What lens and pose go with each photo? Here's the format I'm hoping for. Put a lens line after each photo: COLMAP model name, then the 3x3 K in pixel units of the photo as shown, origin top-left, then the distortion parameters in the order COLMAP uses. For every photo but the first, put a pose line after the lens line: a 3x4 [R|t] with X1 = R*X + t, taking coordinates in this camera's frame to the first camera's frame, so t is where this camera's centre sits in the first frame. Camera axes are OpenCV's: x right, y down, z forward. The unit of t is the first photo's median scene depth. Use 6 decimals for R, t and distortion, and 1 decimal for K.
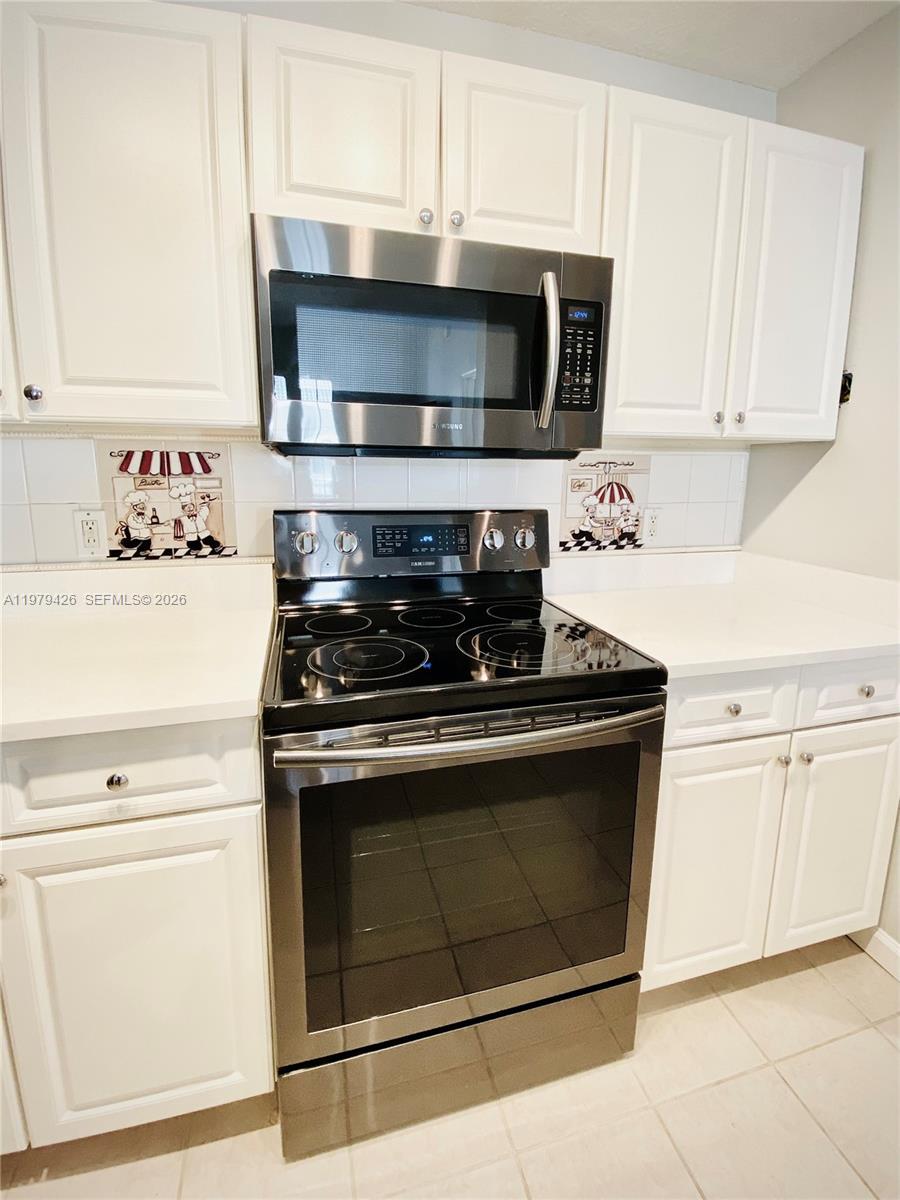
lens RADIAL K [[536.3, 0, 451.3], [0, 536.3, 573.0], [0, 0, 1]] dist [0.020184, -0.000604]
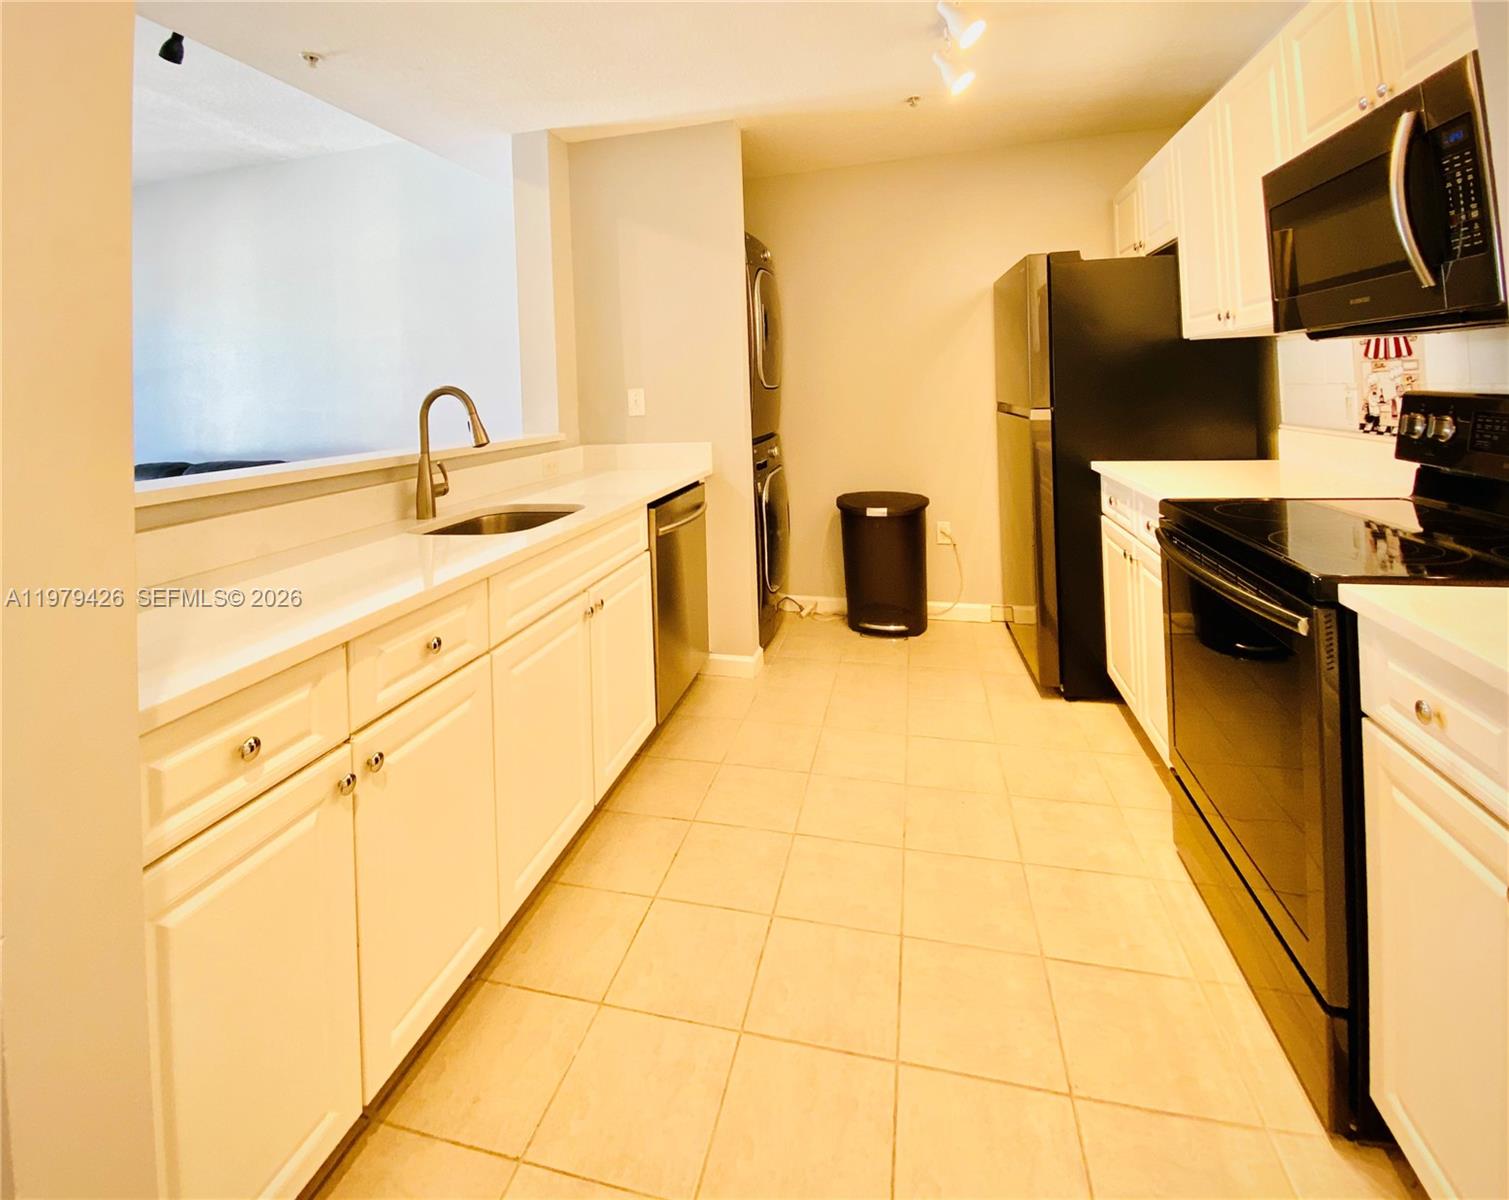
lens RADIAL K [[677.5, 0, 756.4], [0, 677.5, 378.6], [0, 0, 1]] dist [-0.034515, -0.000150]
pose [[-0.482487, -0.004176, -0.875893, 1.239365], [-0.128393, 0.989524, 0.066008, -0.063693], [0.866442, 0.144306, -0.477969, 0.521589]]
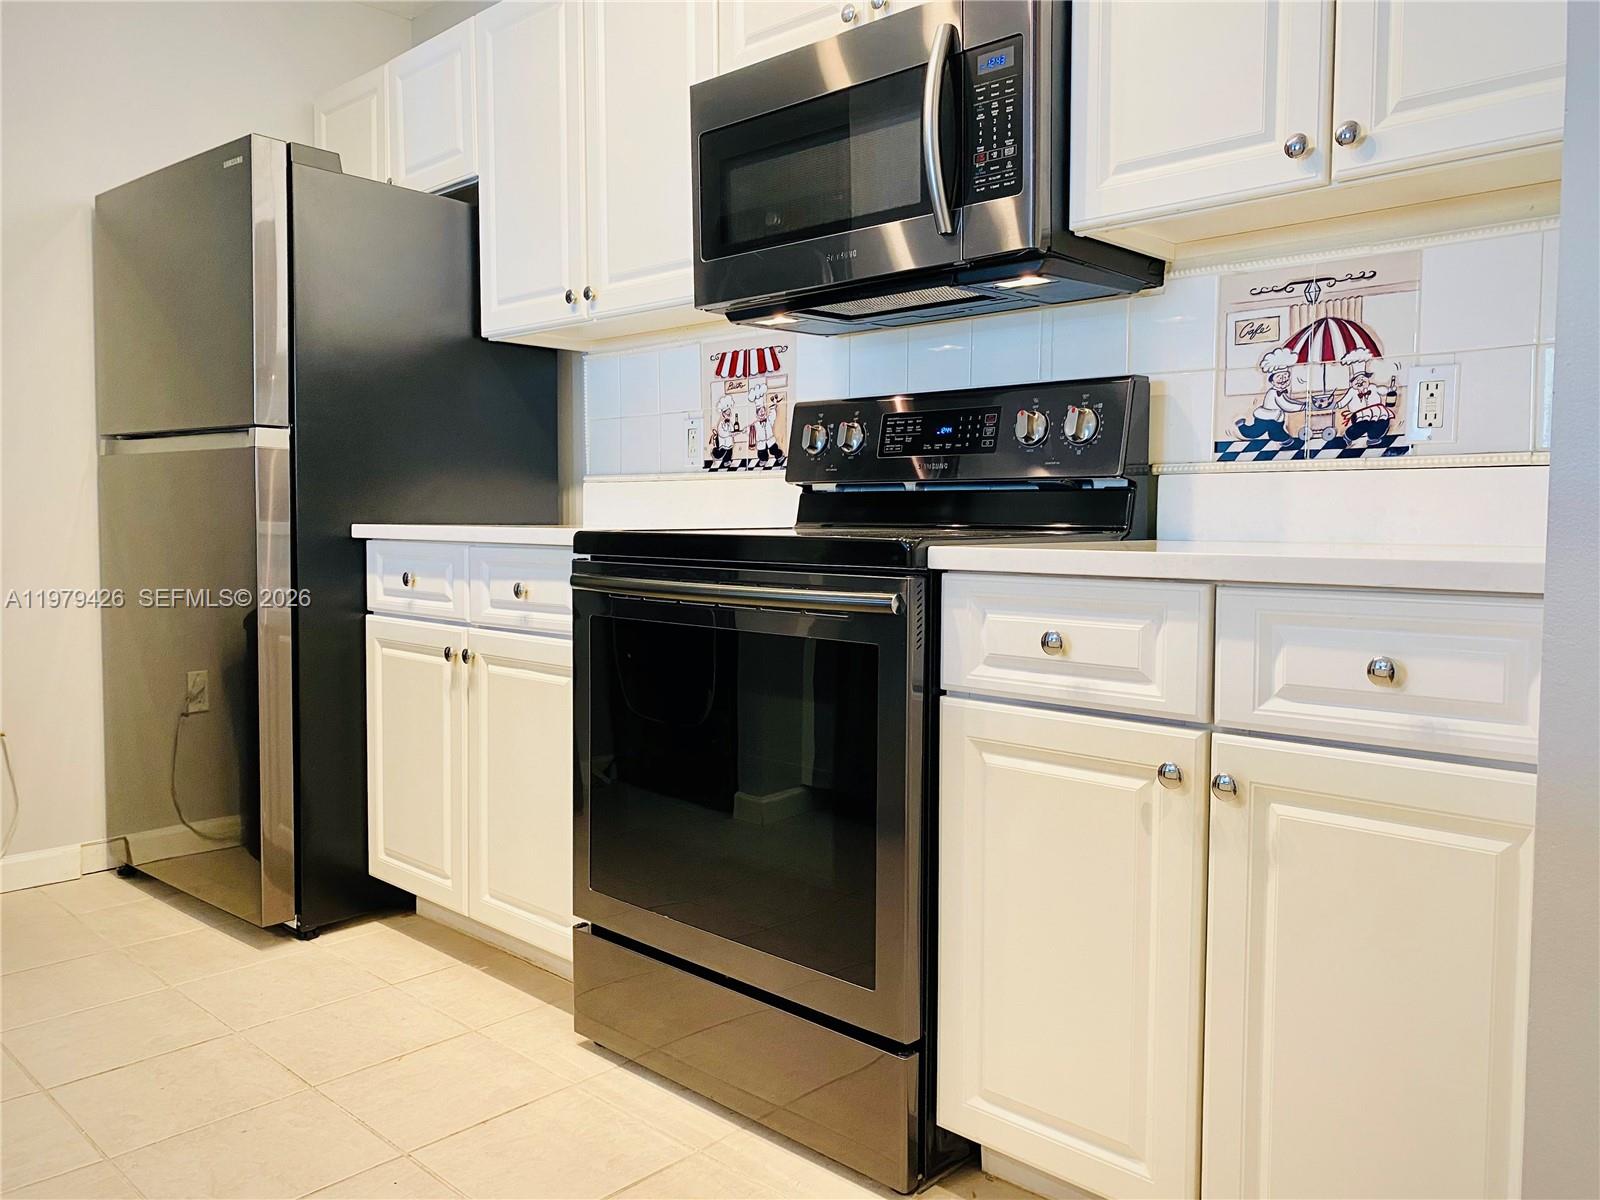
lens RADIAL K [[1155.9, 0, 766.4], [0, 1155.9, 618.2], [0, 0, 1]] dist [0.045837, -0.108310]
pose [[0.518820, 0.071358, -0.851900, 1.152138], [-0.157467, 0.987436, -0.013189, 0.236001], [0.840256, 0.140989, 0.523538, 0.066310]]
